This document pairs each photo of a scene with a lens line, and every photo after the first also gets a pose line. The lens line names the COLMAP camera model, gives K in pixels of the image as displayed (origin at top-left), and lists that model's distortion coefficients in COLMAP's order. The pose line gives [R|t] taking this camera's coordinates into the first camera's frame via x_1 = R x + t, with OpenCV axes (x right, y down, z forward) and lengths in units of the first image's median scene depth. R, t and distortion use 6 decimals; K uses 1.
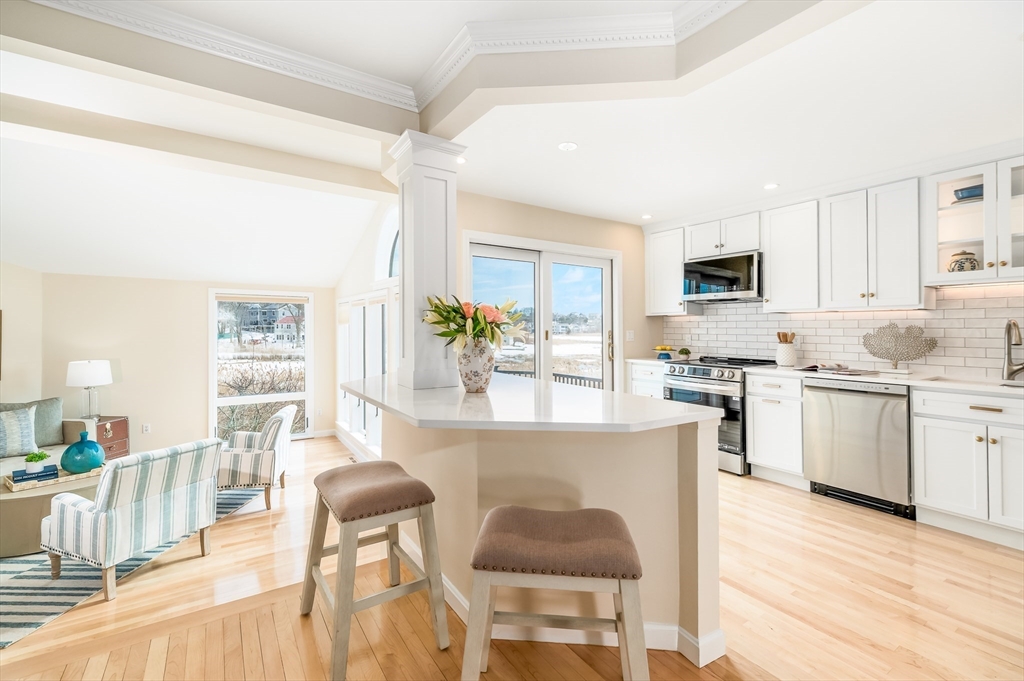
lens RADIAL K [[443.7, 0, 513.2], [0, 443.7, 326.5], [0, 0, 1]] dist [0.000539, -0.000040]
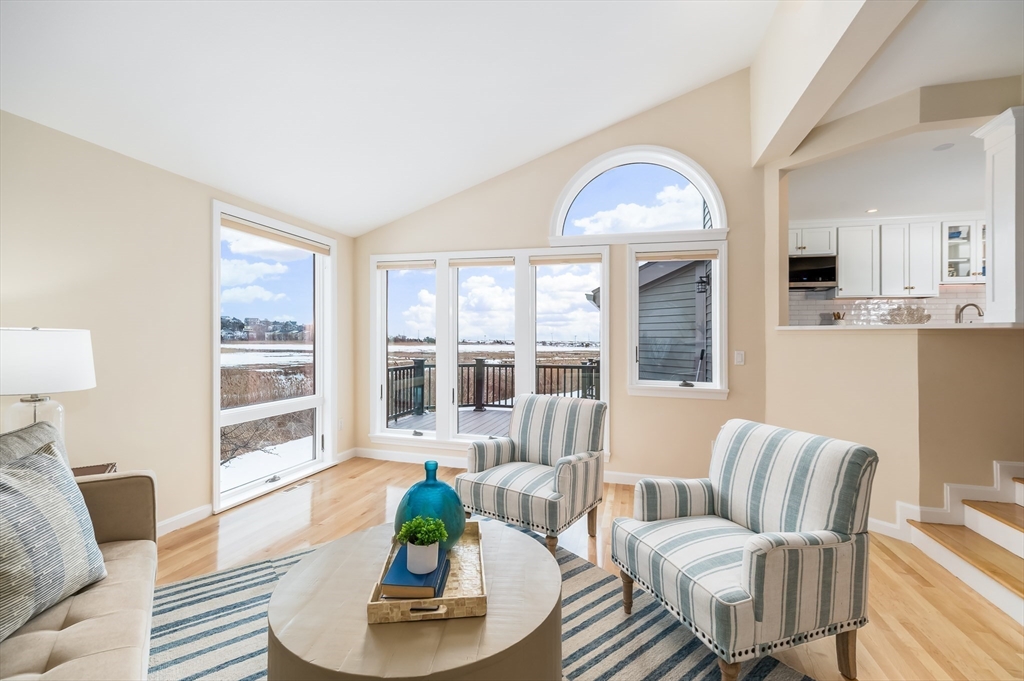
lens RADIAL K [[436.8, 0, 513.7], [0, 436.8, 344.9], [0, 0, 1]] dist [-0.000163, -0.000053]
pose [[0.758795, -0.005992, 0.651302, -1.241903], [-0.009955, 0.999734, 0.020796, 0.109994], [-0.651254, -0.022264, 0.758533, 0.645695]]
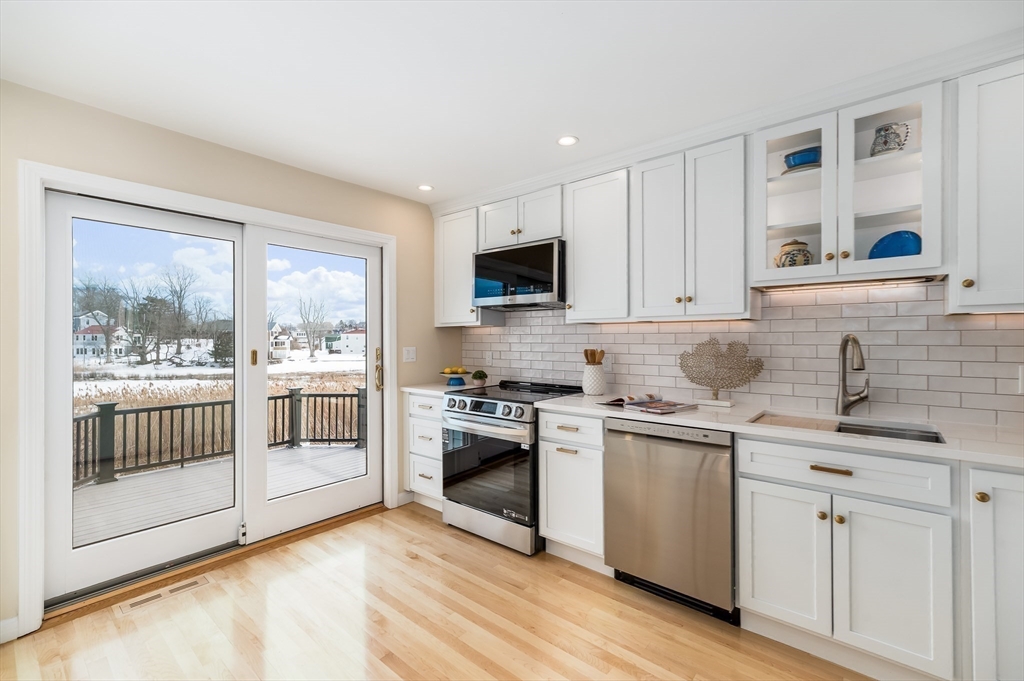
lens RADIAL K [[436.8, 0, 513.7], [0, 436.8, 344.9], [0, 0, 1]] dist [-0.000163, -0.000053]
pose [[0.960614, -0.010122, 0.277703, 0.300446], [0.004544, 0.999775, 0.020722, -0.011541], [-0.277850, -0.018644, 0.960444, 0.354391]]
